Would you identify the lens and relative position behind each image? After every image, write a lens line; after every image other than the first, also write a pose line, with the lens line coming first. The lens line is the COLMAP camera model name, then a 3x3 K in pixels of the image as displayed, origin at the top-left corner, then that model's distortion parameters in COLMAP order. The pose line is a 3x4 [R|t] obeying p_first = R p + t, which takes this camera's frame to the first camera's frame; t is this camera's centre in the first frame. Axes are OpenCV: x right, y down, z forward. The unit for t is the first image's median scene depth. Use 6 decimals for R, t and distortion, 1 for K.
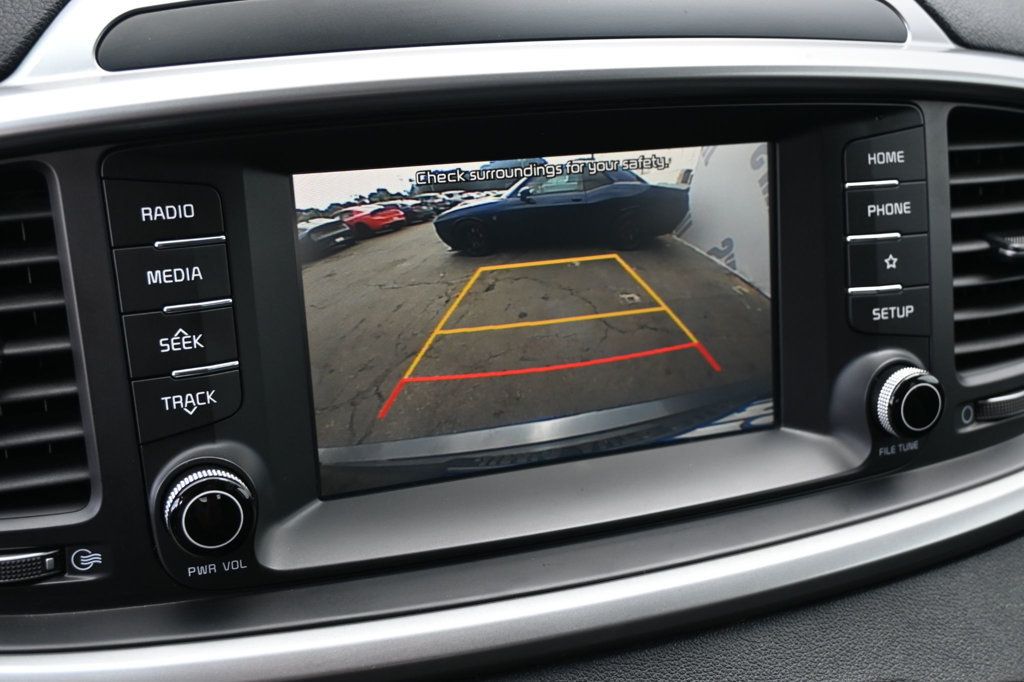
lens RADIAL K [[1171.0, 0, 502.1], [0, 1171.0, 344.1], [0, 0, 1]] dist [-0.001271, 0.000000]
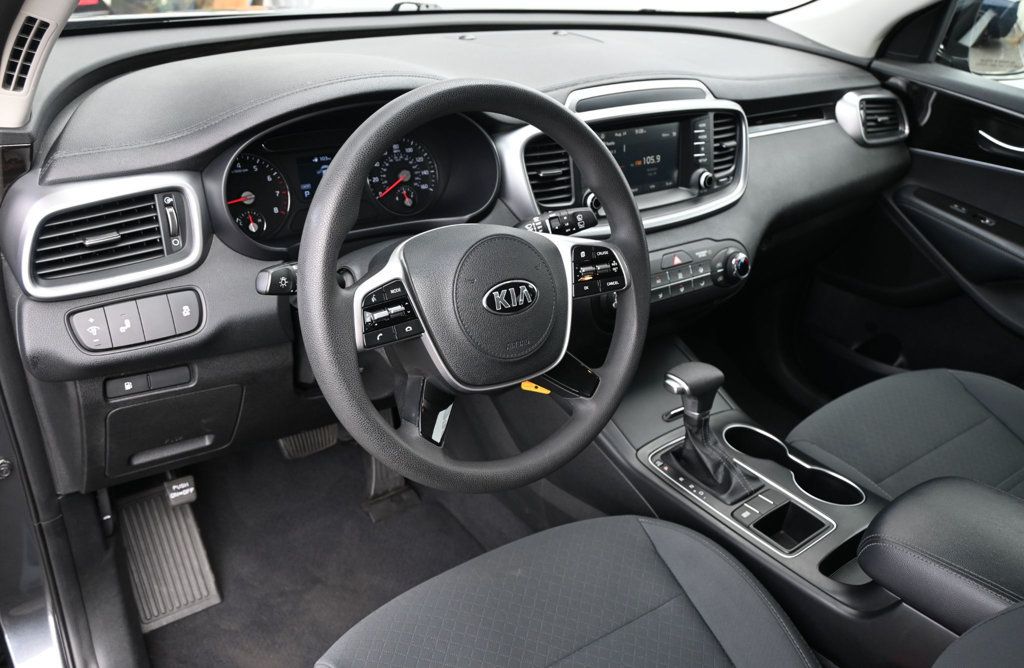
lens RADIAL K [[824.8, 0, 513.0], [0, 824.8, 333.4], [0, 0, 1]] dist [-0.004477, -0.002781]
pose [[0.957249, -0.078553, 0.278394, -1.346413], [0.035041, 0.986824, 0.157959, 0.106996], [-0.287134, -0.141451, 0.947389, -1.952581]]
